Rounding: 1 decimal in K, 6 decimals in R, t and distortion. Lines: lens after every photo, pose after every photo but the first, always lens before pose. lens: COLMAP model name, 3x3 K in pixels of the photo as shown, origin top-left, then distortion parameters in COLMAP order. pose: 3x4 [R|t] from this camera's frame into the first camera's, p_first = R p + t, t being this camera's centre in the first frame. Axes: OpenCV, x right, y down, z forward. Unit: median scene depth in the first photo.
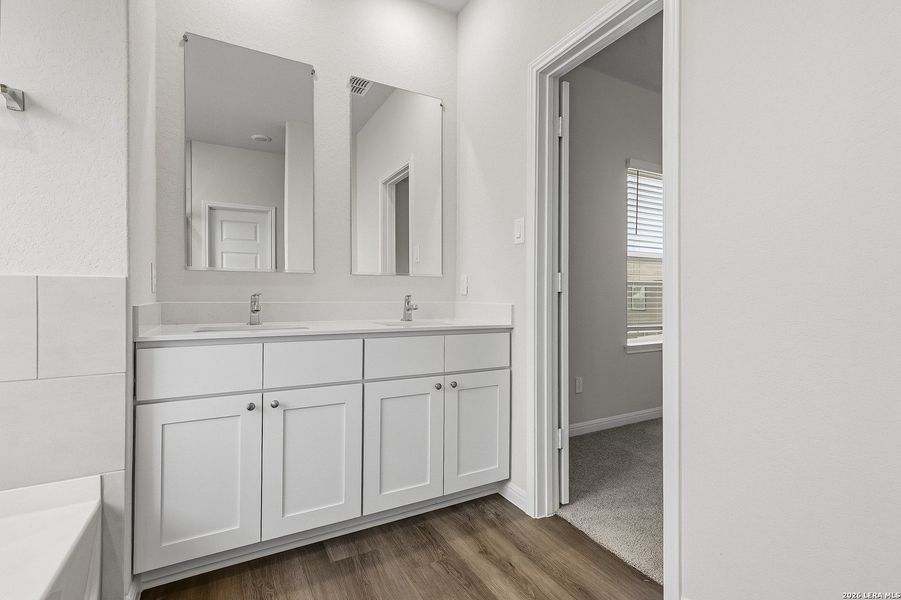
lens RADIAL K [[413.1, 0, 443.6], [0, 413.1, 299.6], [0, 0, 1]] dist [-0.012641, 0.001573]
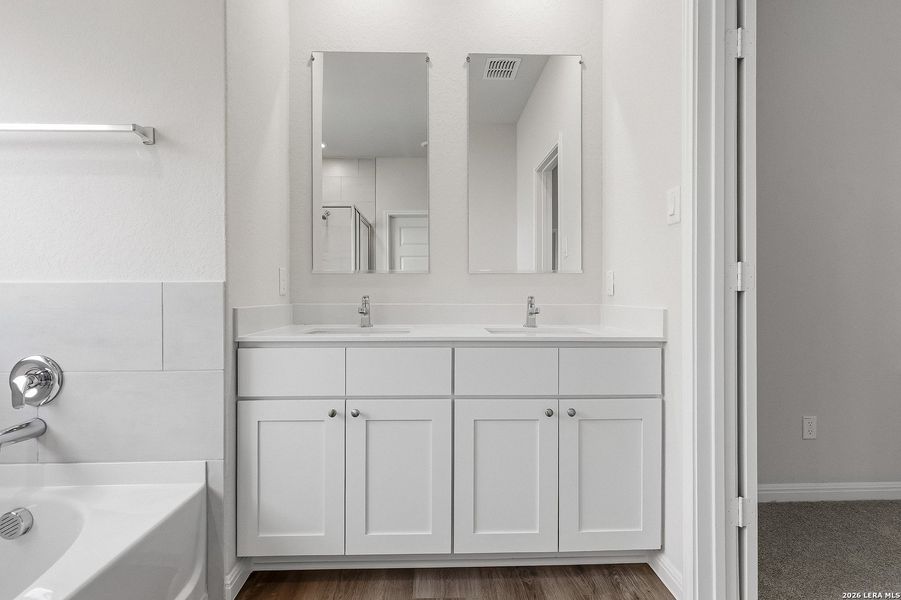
lens RADIAL K [[413.1, 0, 452.6], [0, 413.1, 296.8], [0, 0, 1]] dist [-0.012641, 0.001573]
pose [[0.889700, -0.003323, -0.456533, 0.180748], [0.001289, 0.999988, -0.004766, -0.006860], [0.456544, 0.003652, 0.889693, 0.211925]]
